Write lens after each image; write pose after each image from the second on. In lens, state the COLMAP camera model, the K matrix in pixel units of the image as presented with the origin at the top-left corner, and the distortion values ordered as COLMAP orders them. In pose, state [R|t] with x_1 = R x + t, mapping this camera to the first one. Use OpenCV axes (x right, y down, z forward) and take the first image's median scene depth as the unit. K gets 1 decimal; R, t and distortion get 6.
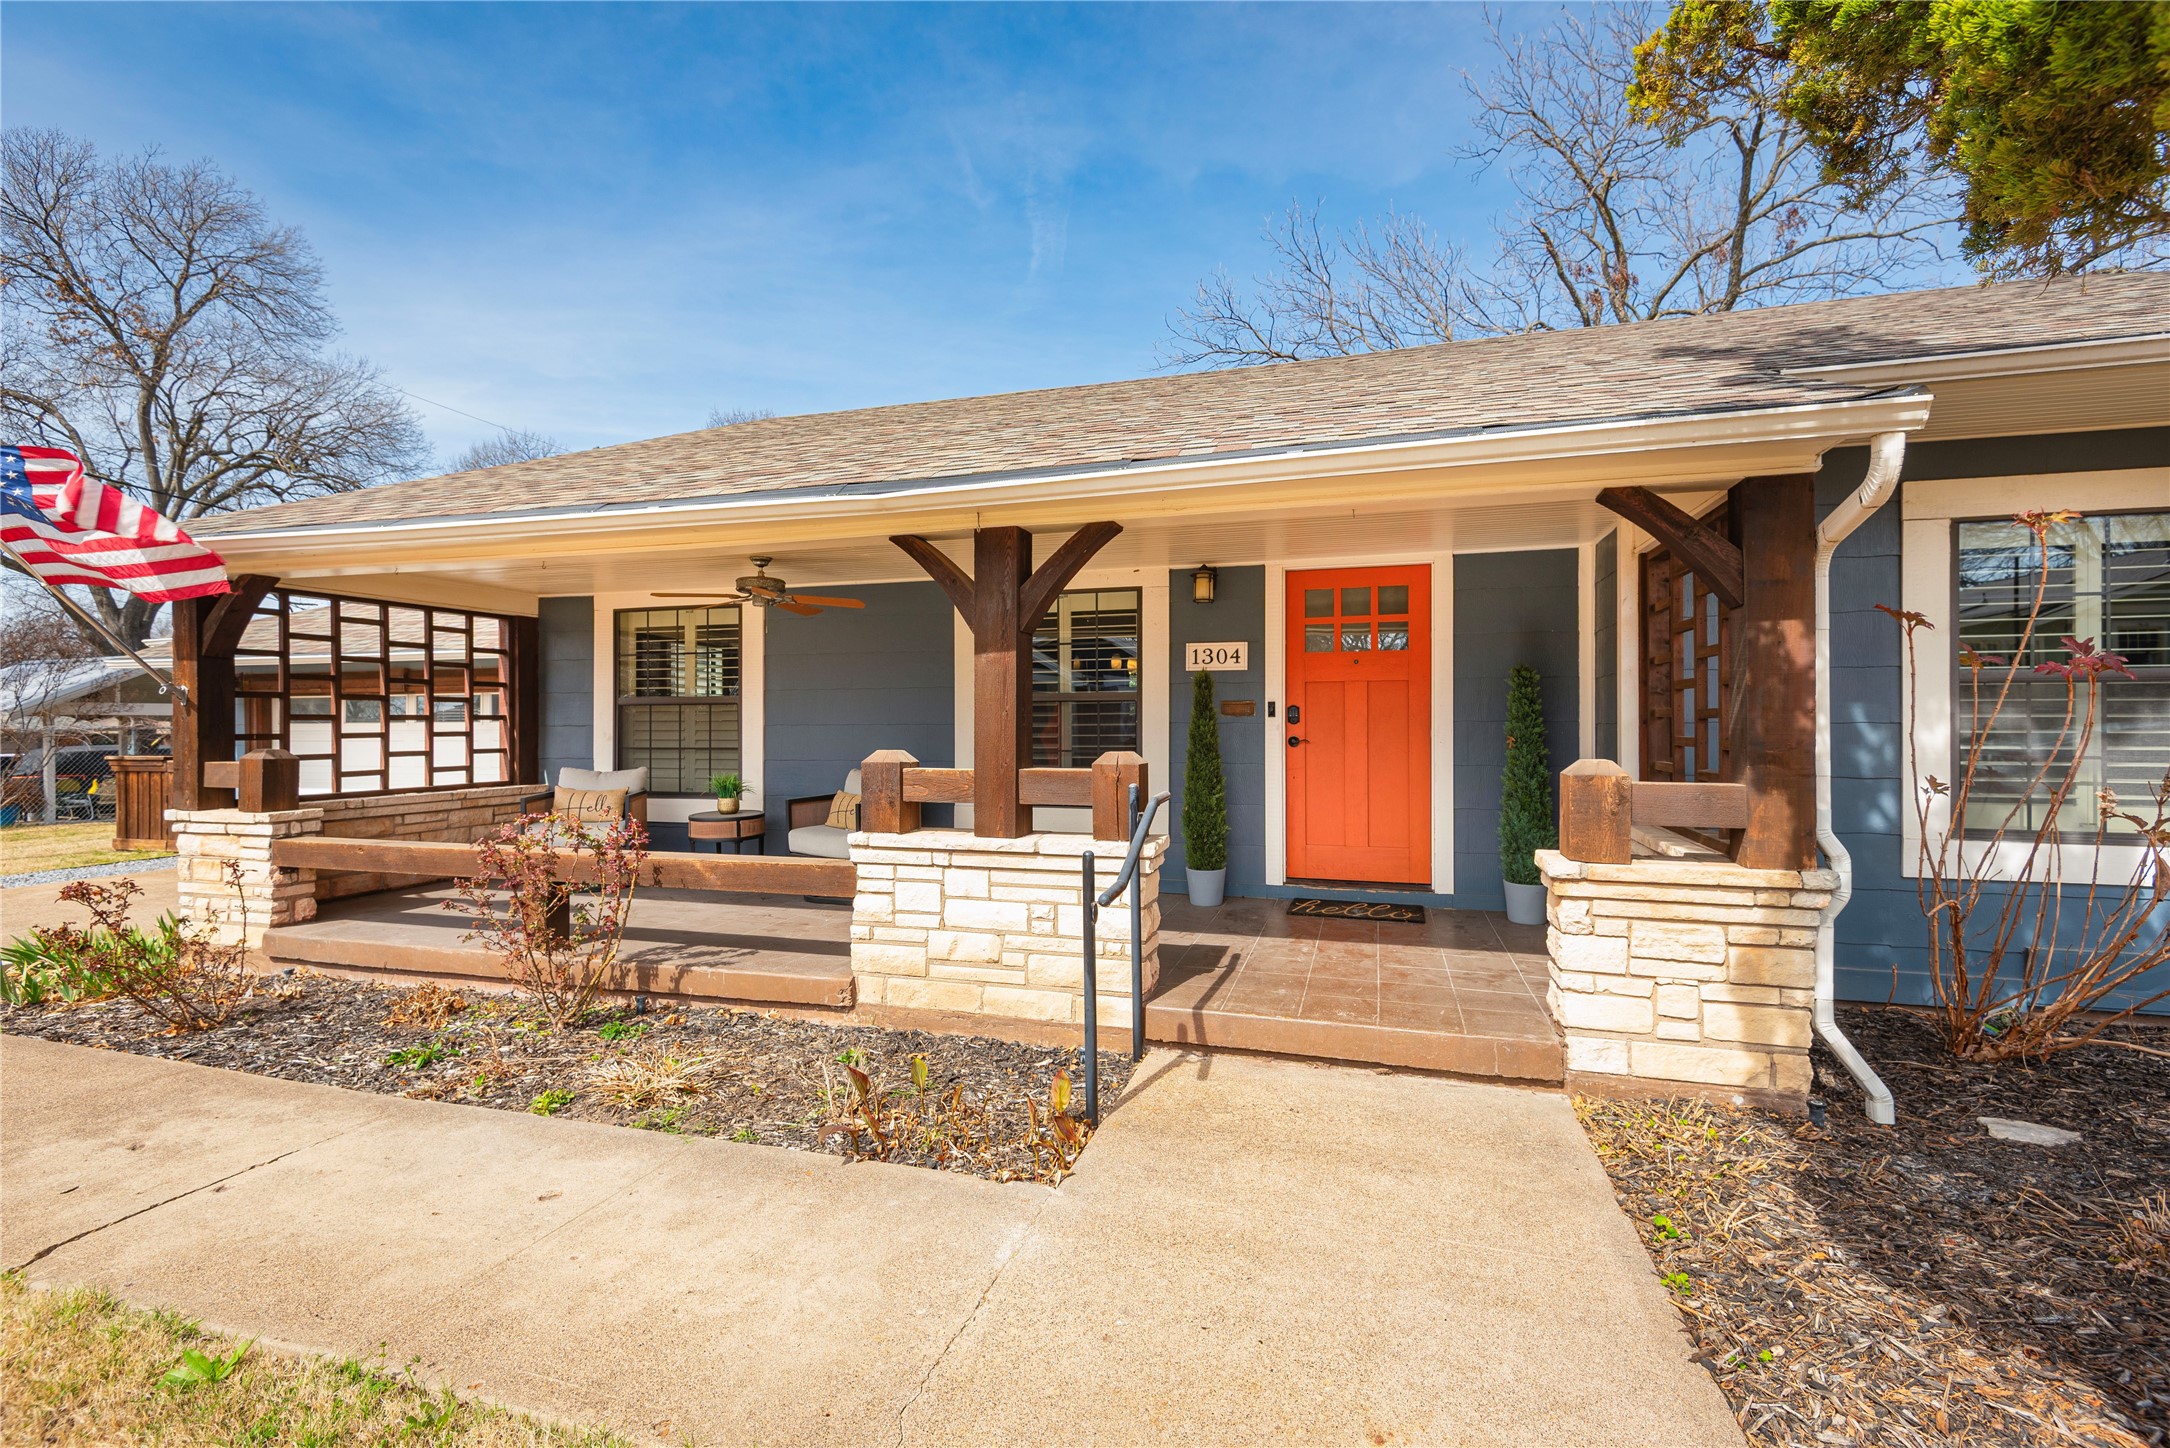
lens RADIAL K [[971.6, 0, 1085.0], [0, 971.6, 724.0], [0, 0, 1]] dist [0.038687, -0.029725]
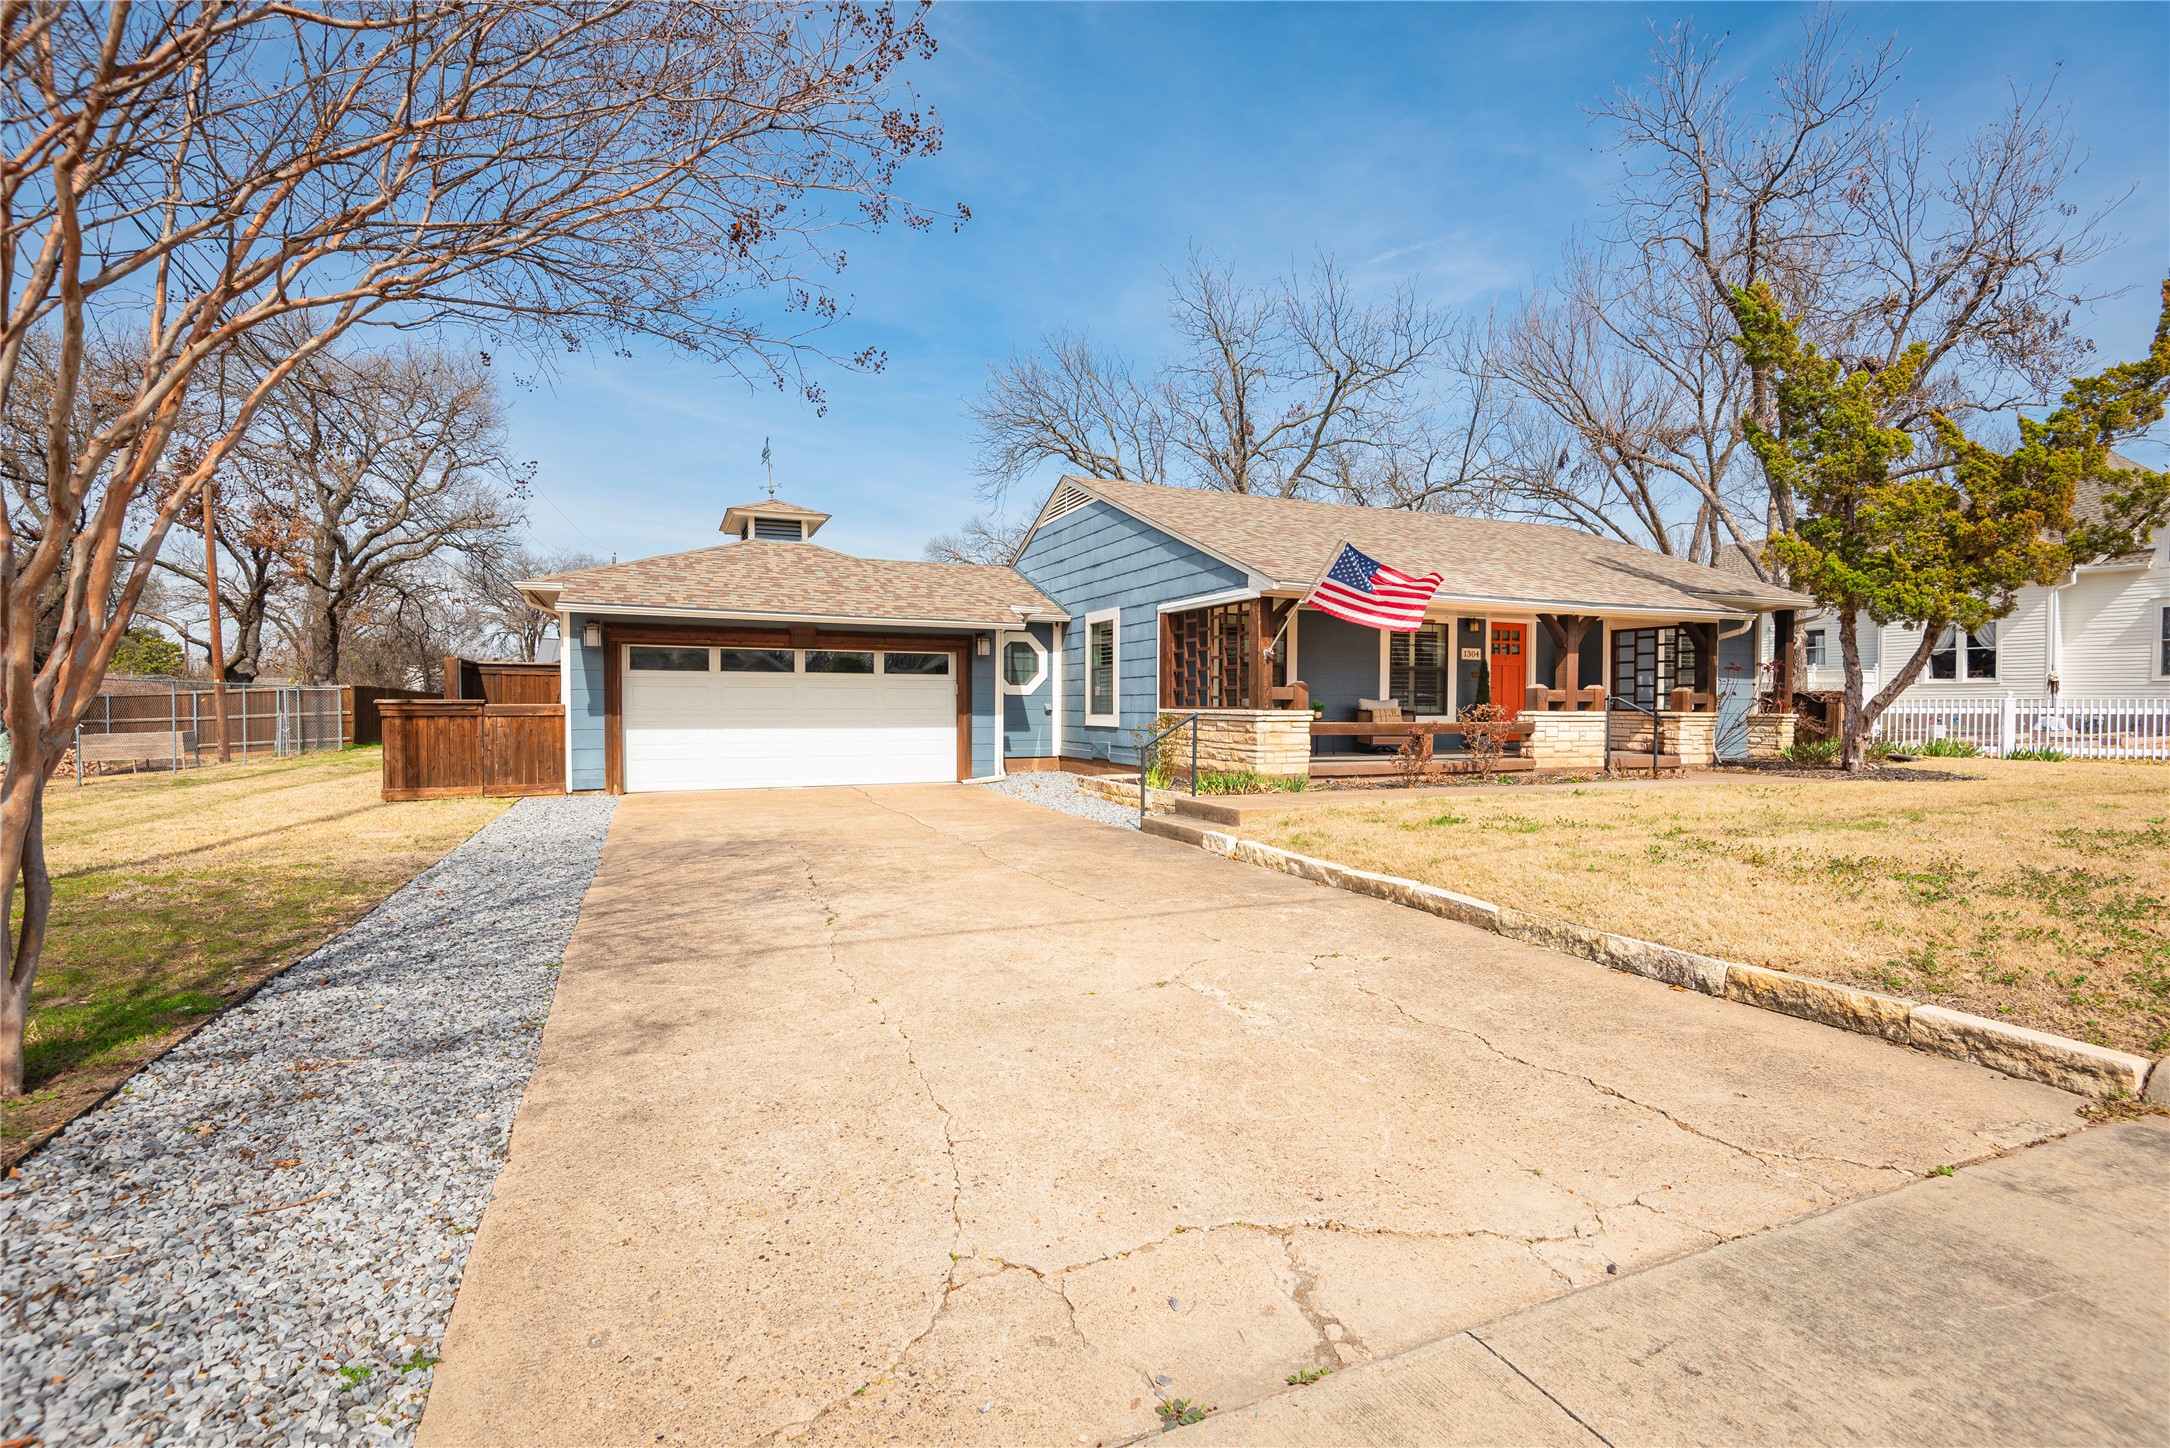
lens RADIAL K [[971.6, 0, 1085.0], [0, 971.6, 724.0], [0, 0, 1]] dist [0.038687, -0.029725]
pose [[0.758334, -0.006673, 0.651832, -2.630681], [-0.005541, 0.999846, 0.016681, 0.086769], [-0.651842, -0.016261, 0.758180, -0.309762]]
